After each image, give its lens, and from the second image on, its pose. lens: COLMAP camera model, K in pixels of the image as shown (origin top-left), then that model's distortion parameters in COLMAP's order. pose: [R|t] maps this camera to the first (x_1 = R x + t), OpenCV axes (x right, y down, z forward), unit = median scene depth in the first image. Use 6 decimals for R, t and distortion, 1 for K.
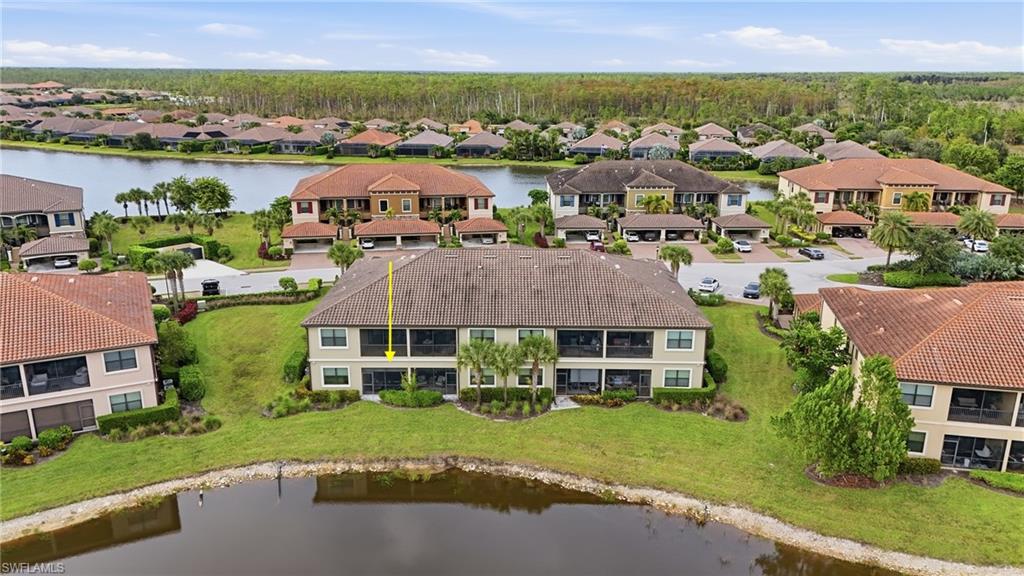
lens RADIAL K [[744.3, 0, 511.0], [0, 744.3, 272.5], [0, 0, 1]] dist [0.068999, -0.053386]
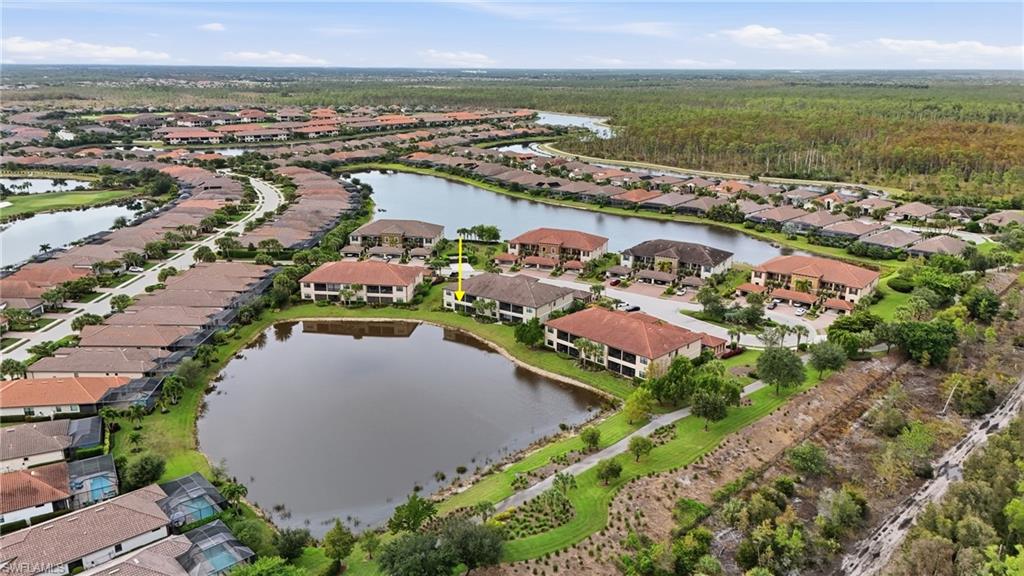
lens RADIAL K [[744.3, 0, 511.0], [0, 744.3, 272.5], [0, 0, 1]] dist [0.068999, -0.053386]
pose [[0.829870, 0.145329, -0.538698, 1.860463], [-0.144931, 0.988489, 0.043406, -0.202623], [0.538805, 0.042053, 0.841380, -1.792705]]
